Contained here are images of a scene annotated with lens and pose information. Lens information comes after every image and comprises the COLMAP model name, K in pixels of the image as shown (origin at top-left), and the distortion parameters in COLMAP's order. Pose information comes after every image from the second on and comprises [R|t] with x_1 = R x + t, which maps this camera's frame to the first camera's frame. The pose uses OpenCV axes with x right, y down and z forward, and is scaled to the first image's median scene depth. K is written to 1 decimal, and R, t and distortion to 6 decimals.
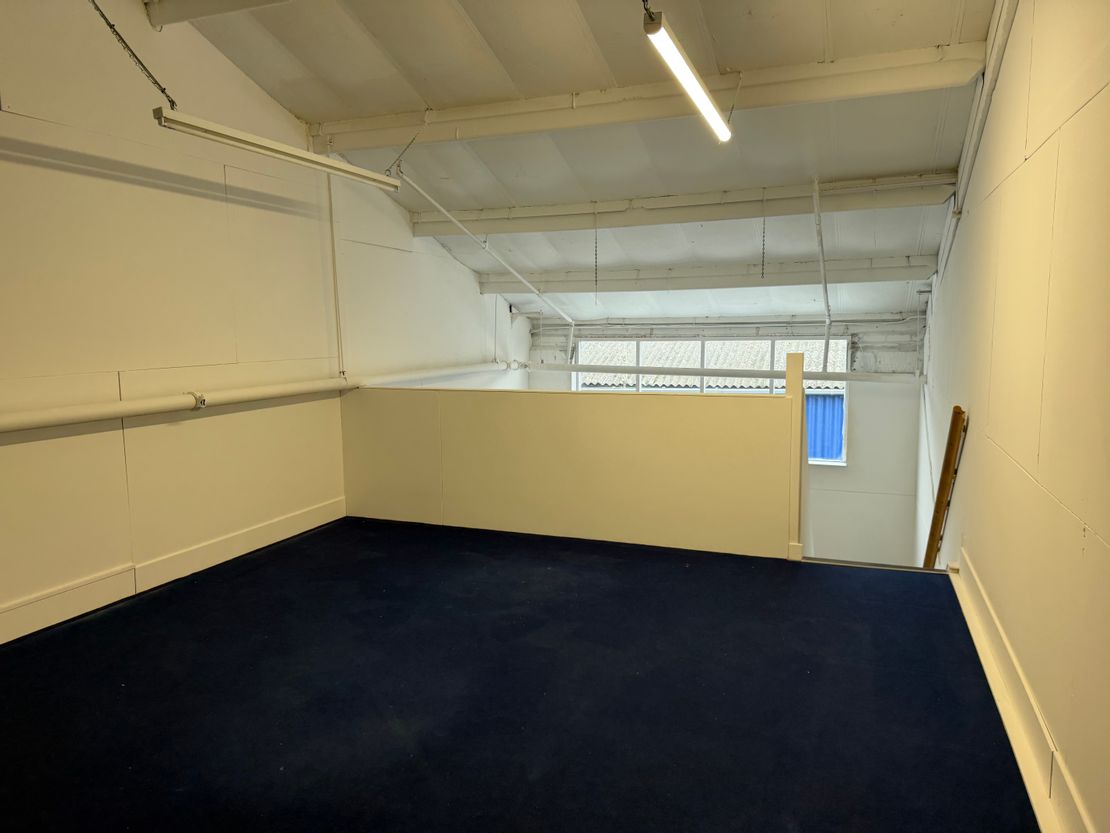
lens RADIAL K [[770.7, 0, 554.9], [0, 770.7, 413.2], [0, 0, 1]] dist [0.022380, -0.024994]
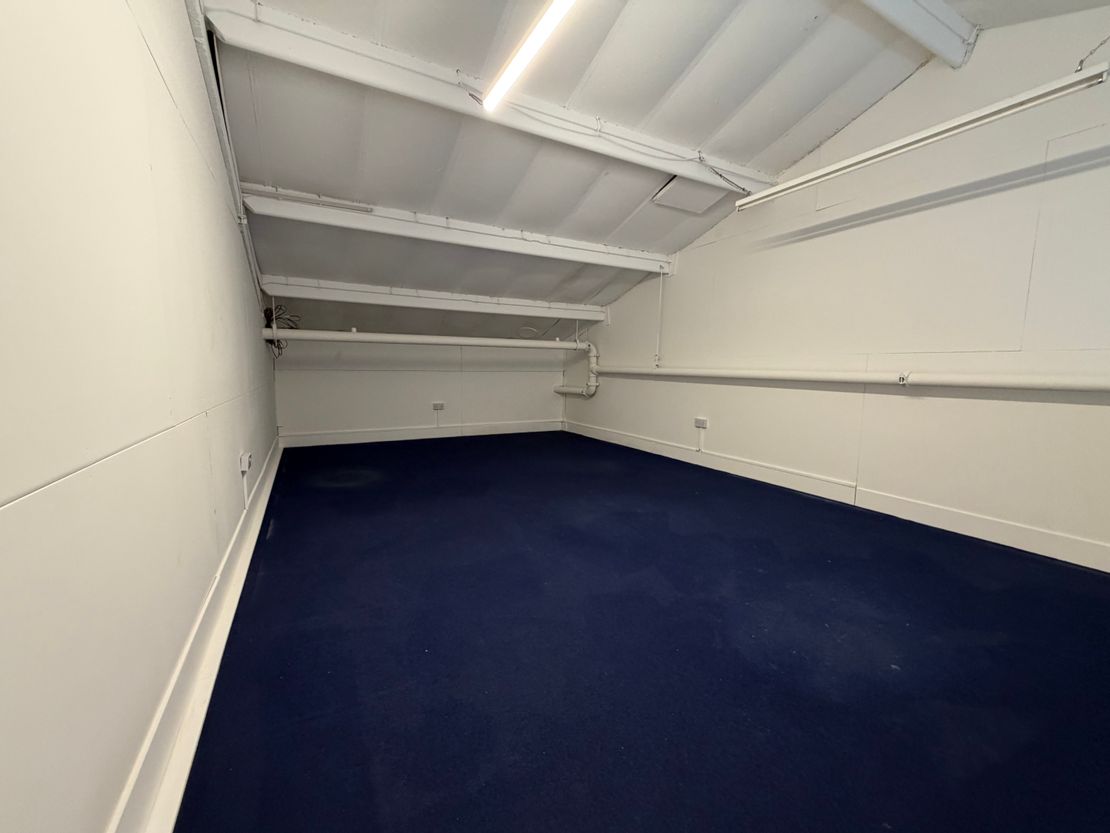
lens RADIAL K [[443.3, 0, 554.5], [0, 443.3, 423.5], [0, 0, 1]] dist [-0.000598, -0.000157]
pose [[-0.631166, 0.106766, -0.768264, 0.446126], [-0.096497, 0.971978, 0.214353, -0.044642], [0.769622, 0.209428, -0.603177, 1.011760]]
